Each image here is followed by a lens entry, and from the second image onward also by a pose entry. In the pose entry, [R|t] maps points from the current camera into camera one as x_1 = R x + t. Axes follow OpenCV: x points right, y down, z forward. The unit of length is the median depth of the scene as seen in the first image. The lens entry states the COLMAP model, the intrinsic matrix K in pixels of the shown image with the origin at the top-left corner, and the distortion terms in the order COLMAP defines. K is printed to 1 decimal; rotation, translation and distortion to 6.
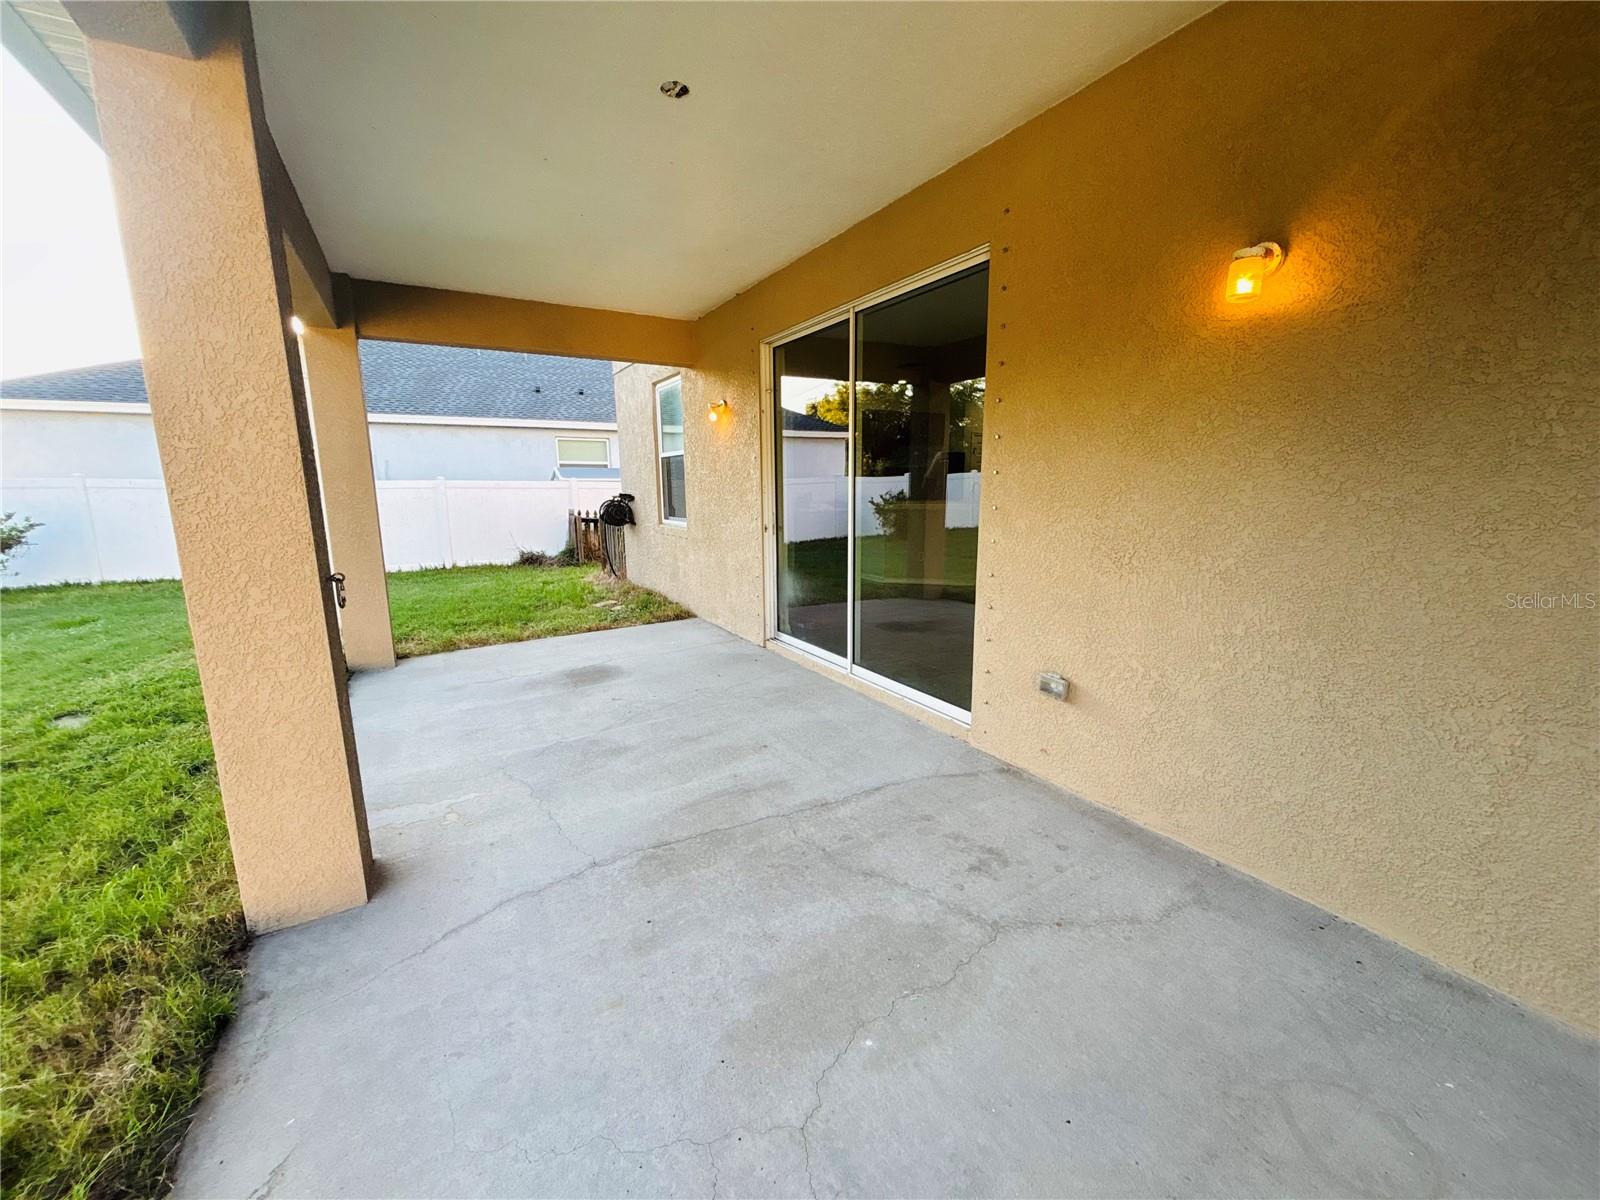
lens RADIAL K [[641.9, 0, 797.7], [0, 641.9, 594.9], [0, 0, 1]] dist [-0.000734, 0.000070]
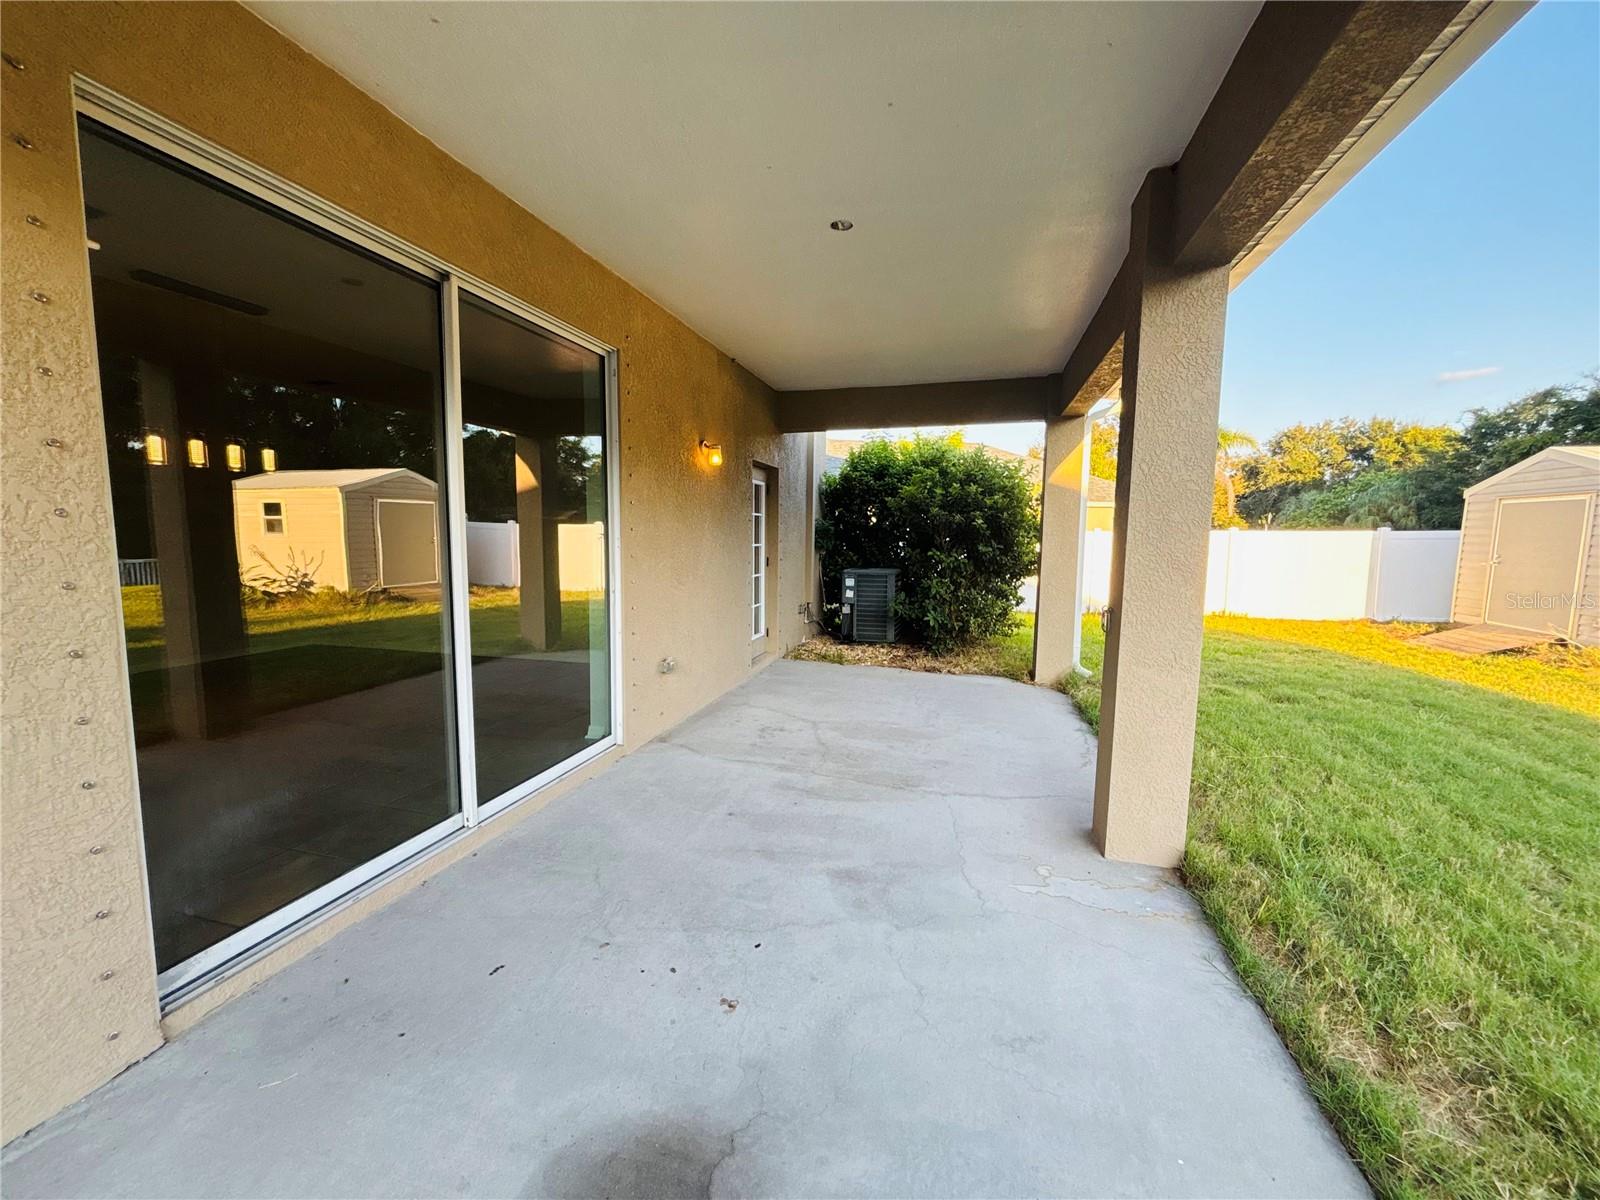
lens RADIAL K [[641.9, 0, 804.6], [0, 641.9, 605.1], [0, 0, 1]] dist [-0.000734, 0.000070]
pose [[-0.706735, -0.075677, 0.703419, -0.891546], [0.119863, 0.967081, 0.224471, -0.301071], [-0.697251, 0.242955, -0.674399, 1.722068]]
